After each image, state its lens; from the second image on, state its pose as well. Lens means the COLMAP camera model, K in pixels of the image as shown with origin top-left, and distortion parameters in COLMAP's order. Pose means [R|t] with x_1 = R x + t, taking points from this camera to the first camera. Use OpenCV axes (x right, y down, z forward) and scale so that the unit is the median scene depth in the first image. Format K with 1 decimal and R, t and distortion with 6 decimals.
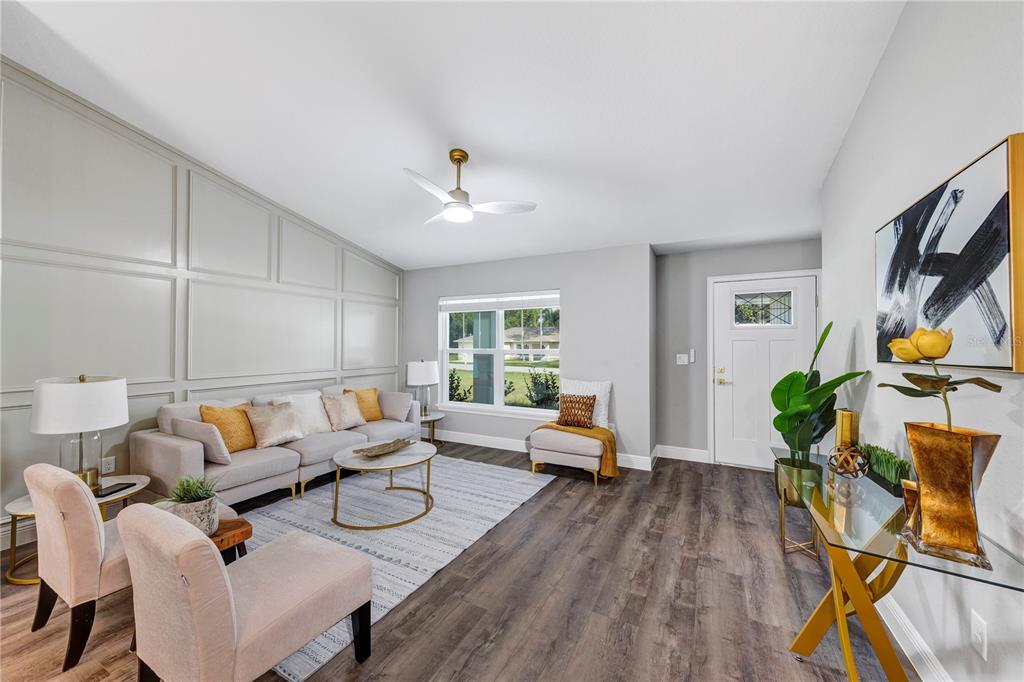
lens RADIAL K [[376.0, 0, 512.0], [0, 376.0, 341.0], [0, 0, 1]] dist [0.000572, 0.000106]
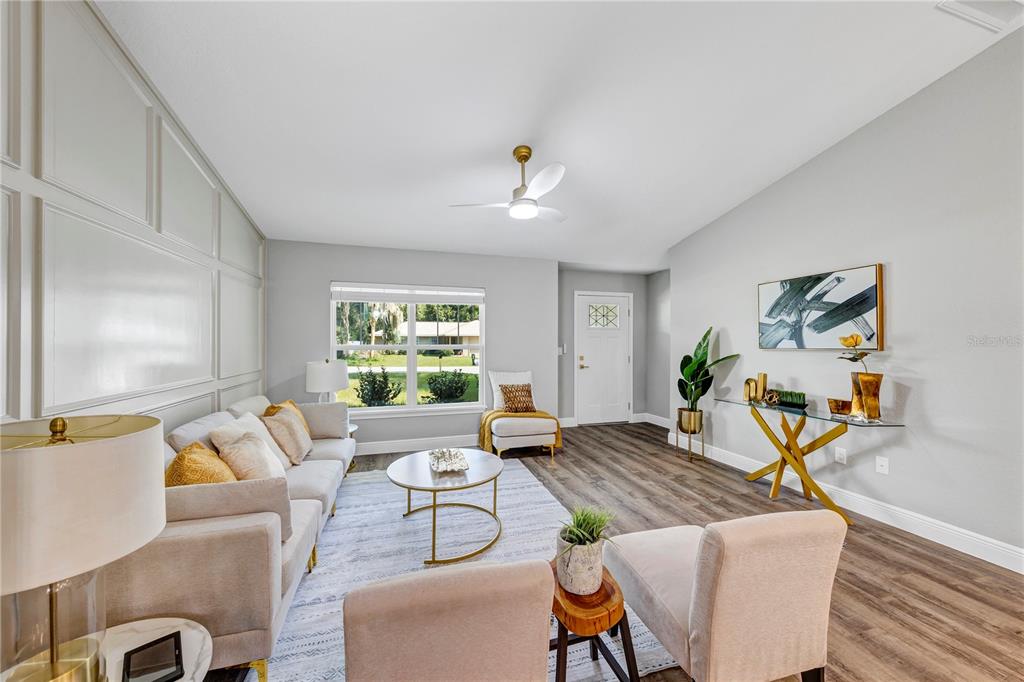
lens RADIAL K [[358.4, 0, 512.0], [0, 358.4, 341.0], [0, 0, 1]] dist [0.000424, -0.000019]
pose [[0.725483, -0.003268, 0.688232, -0.767344], [-0.005873, 0.999923, 0.010939, 0.000314], [-0.688215, -0.011978, 0.725408, 0.300490]]
